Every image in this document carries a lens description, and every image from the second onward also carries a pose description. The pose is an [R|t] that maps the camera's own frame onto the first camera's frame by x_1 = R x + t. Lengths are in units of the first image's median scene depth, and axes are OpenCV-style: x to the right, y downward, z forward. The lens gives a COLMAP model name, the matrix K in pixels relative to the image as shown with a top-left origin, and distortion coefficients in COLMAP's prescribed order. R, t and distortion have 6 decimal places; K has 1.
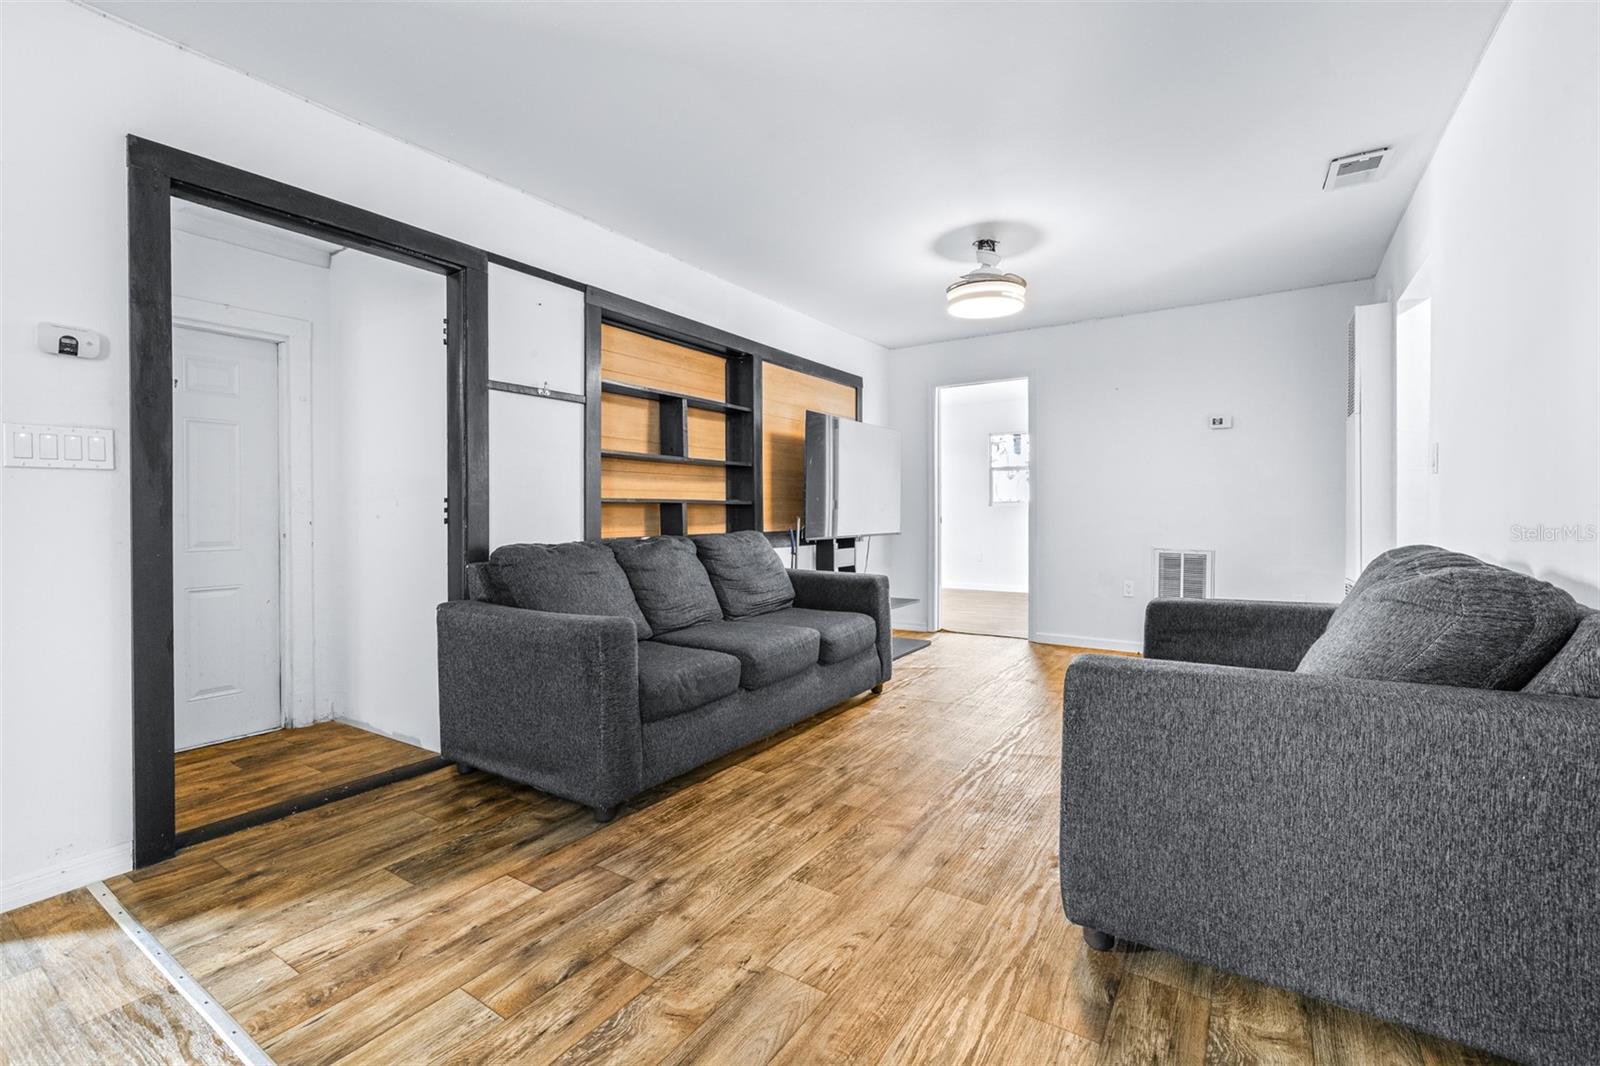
lens RADIAL K [[675.0, 0, 801.5], [0, 675.0, 520.3], [0, 0, 1]] dist [-0.001107, -0.000319]
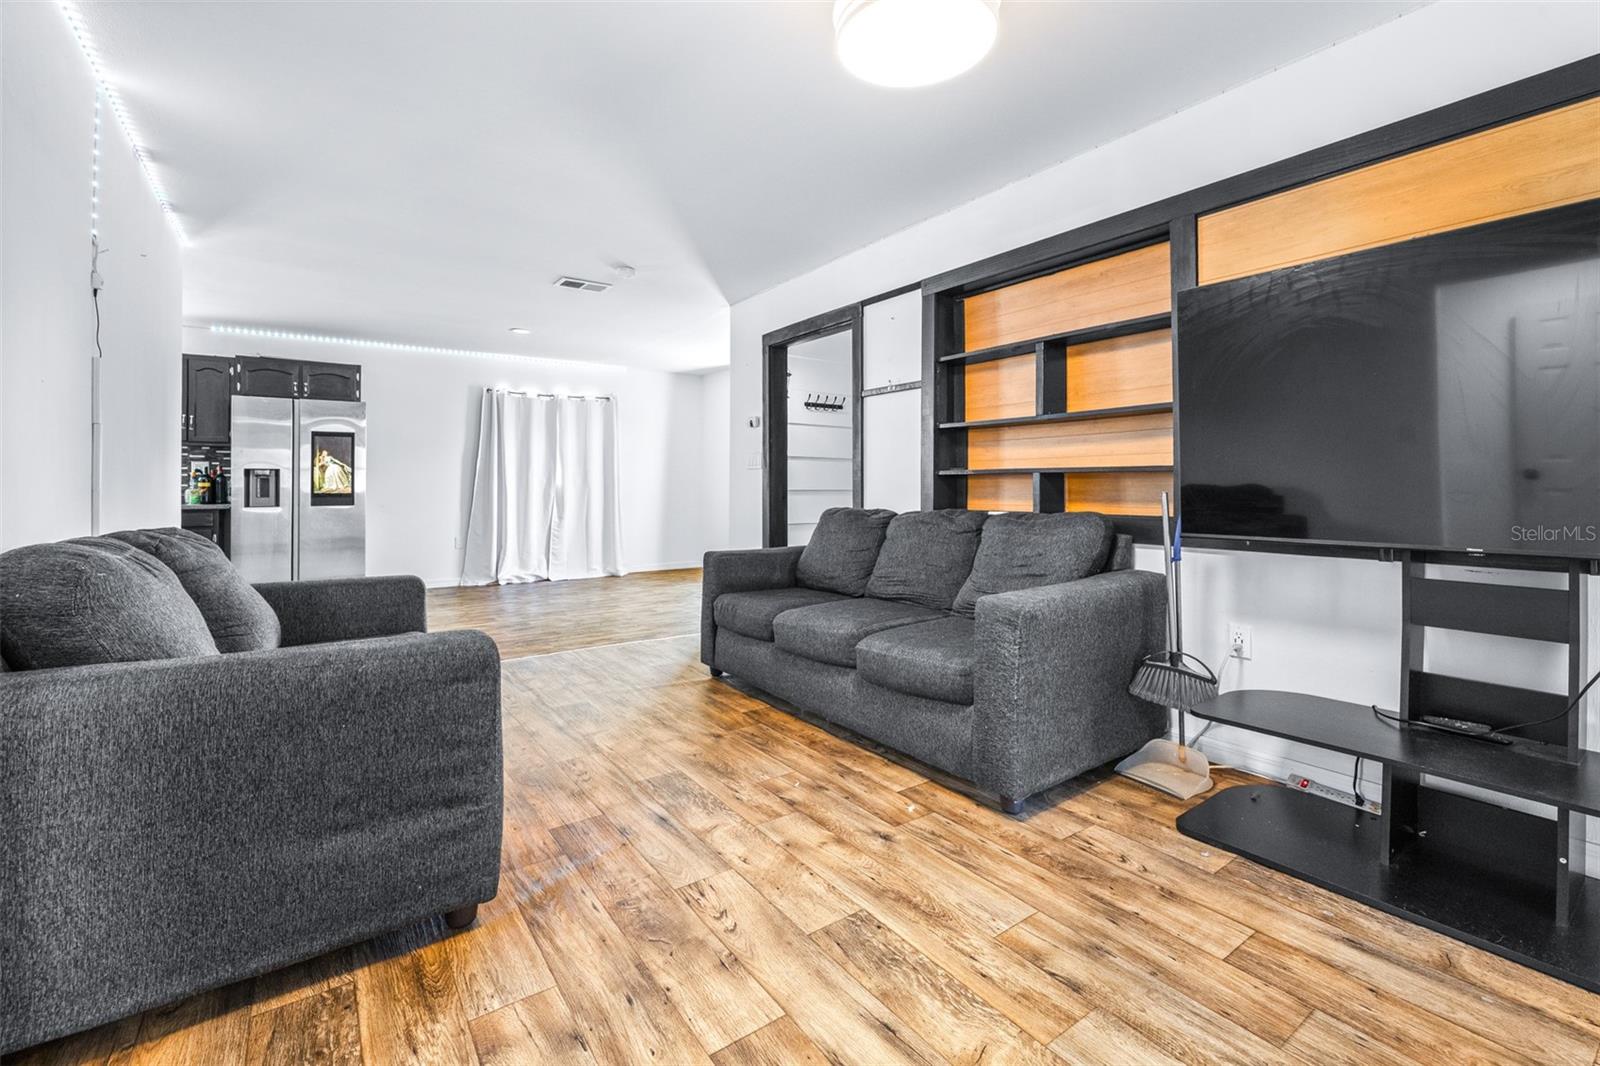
lens RADIAL K [[675.0, 0, 793.1], [0, 675.0, 490.5], [0, 0, 1]] dist [-0.001107, -0.000319]
pose [[-0.343876, 0.011205, -0.938948, 0.822602], [-0.006057, 0.999882, 0.014150, -0.017318], [0.938995, 0.010553, -0.343768, 1.218313]]
